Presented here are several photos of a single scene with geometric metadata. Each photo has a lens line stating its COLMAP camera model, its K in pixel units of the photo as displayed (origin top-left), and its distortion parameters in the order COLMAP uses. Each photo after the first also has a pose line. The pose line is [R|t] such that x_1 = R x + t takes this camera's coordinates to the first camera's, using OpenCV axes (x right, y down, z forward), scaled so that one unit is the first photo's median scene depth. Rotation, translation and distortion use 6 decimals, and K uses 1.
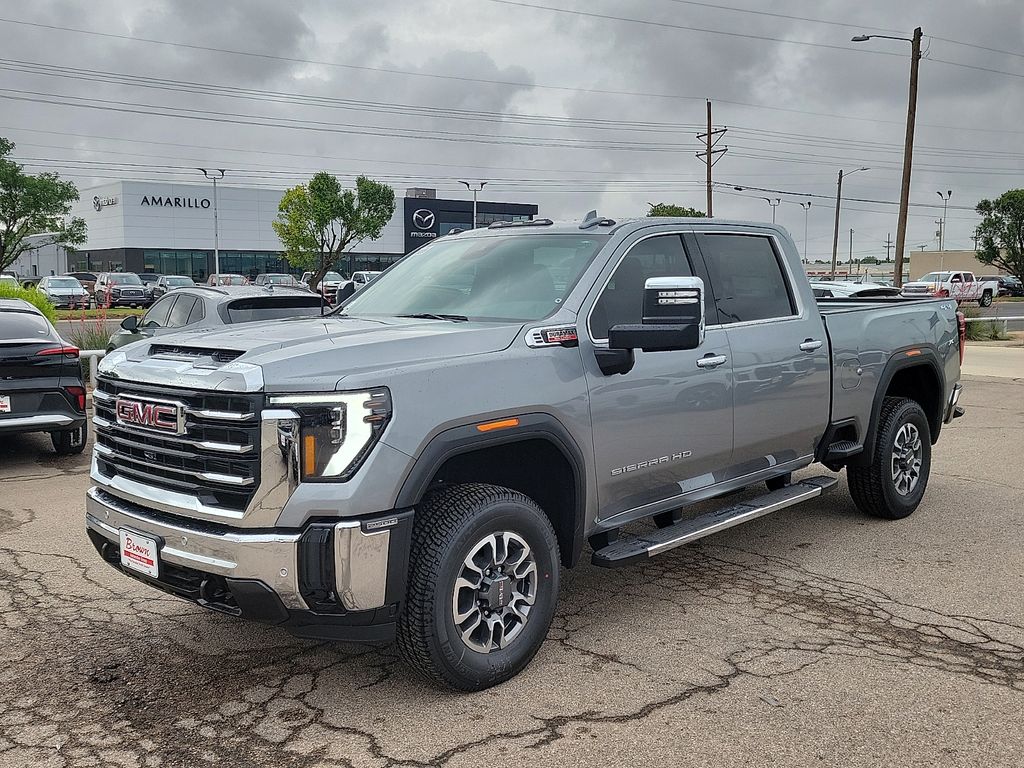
lens RADIAL K [[1033.7, 0, 511.6], [0, 1033.7, 364.5], [0, 0, 1]] dist [0.042302, 0.008823]
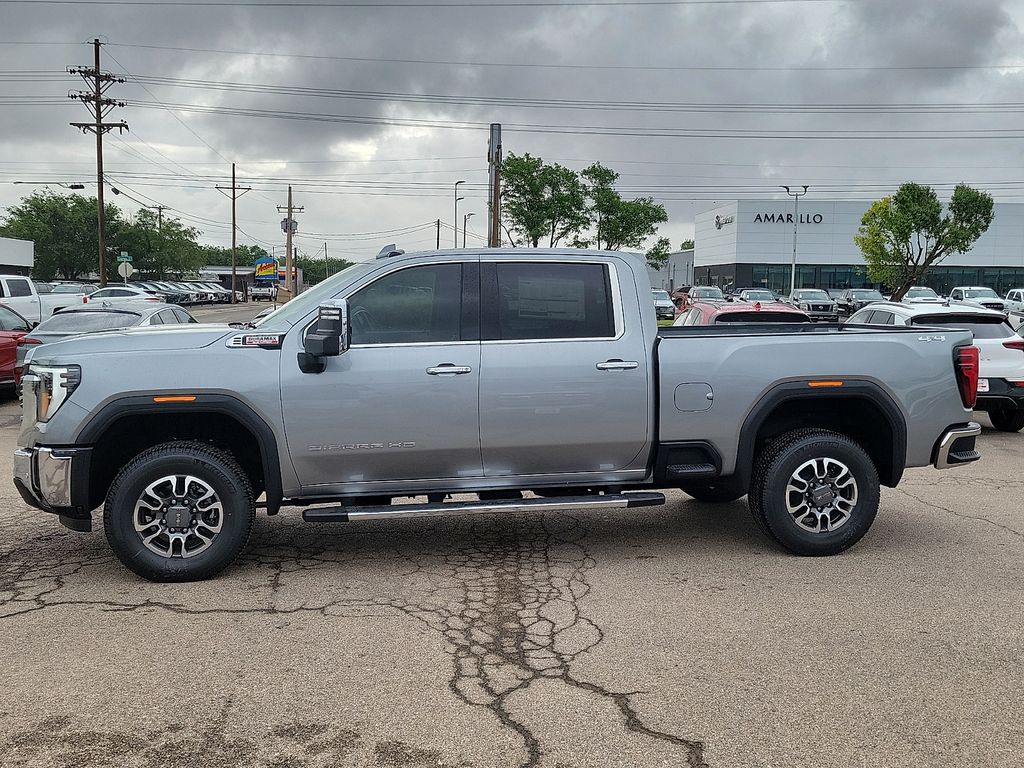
lens RADIAL K [[1030.2, 0, 512.0], [0, 1030.2, 384.0], [0, 0, 1]] dist [0.067366, -0.023443]
pose [[0.813677, 0.066764, -0.577471, 0.756527], [-0.063469, 0.997647, 0.025913, -0.018540], [0.577842, 0.015567, 0.816000, 0.060695]]
